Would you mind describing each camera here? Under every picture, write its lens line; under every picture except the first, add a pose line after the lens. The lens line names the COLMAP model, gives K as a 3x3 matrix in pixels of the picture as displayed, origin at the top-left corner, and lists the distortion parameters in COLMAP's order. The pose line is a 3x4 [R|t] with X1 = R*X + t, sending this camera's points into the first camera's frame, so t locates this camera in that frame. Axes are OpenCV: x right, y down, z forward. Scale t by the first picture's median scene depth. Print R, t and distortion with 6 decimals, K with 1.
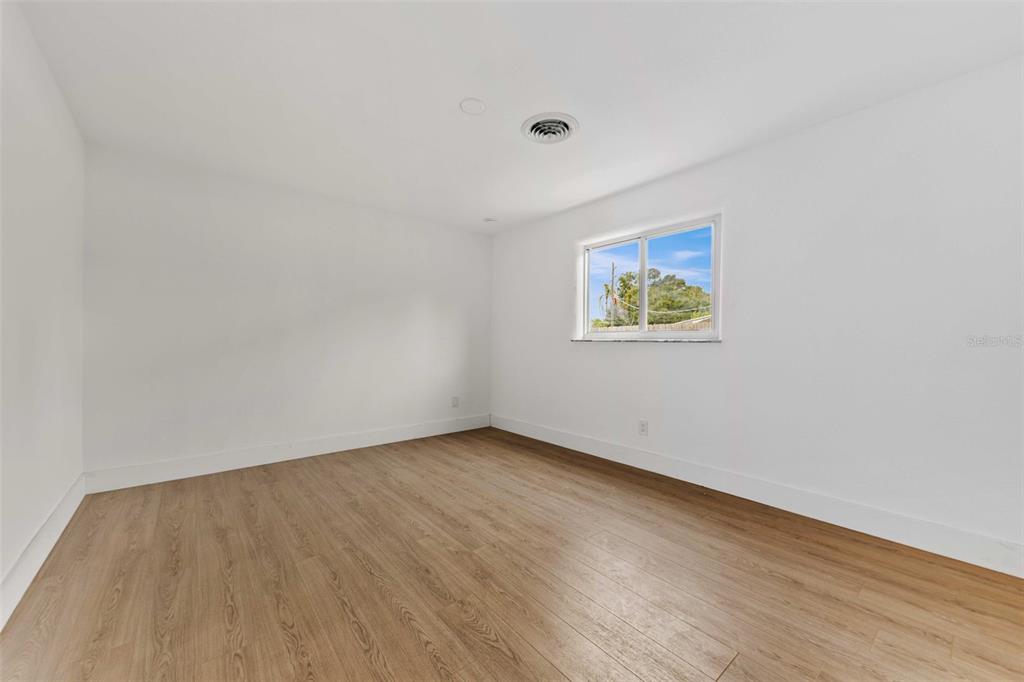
lens RADIAL K [[391.2, 0, 513.8], [0, 391.2, 343.0], [0, 0, 1]] dist [0.000919, -0.000261]
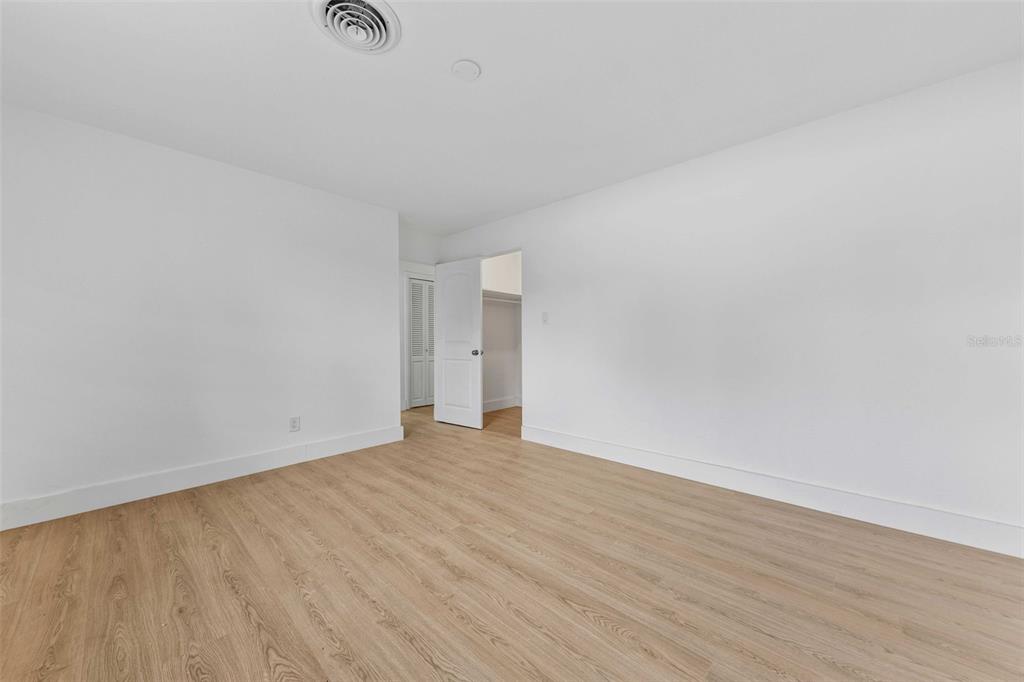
lens RADIAL K [[391.2, 0, 513.8], [0, 391.2, 343.0], [0, 0, 1]] dist [0.000919, -0.000261]
pose [[-0.992580, -0.002697, -0.121567, -0.108017], [-0.003446, 0.999976, 0.005954, 0.000773], [0.121548, 0.006329, -0.992565, 1.951222]]
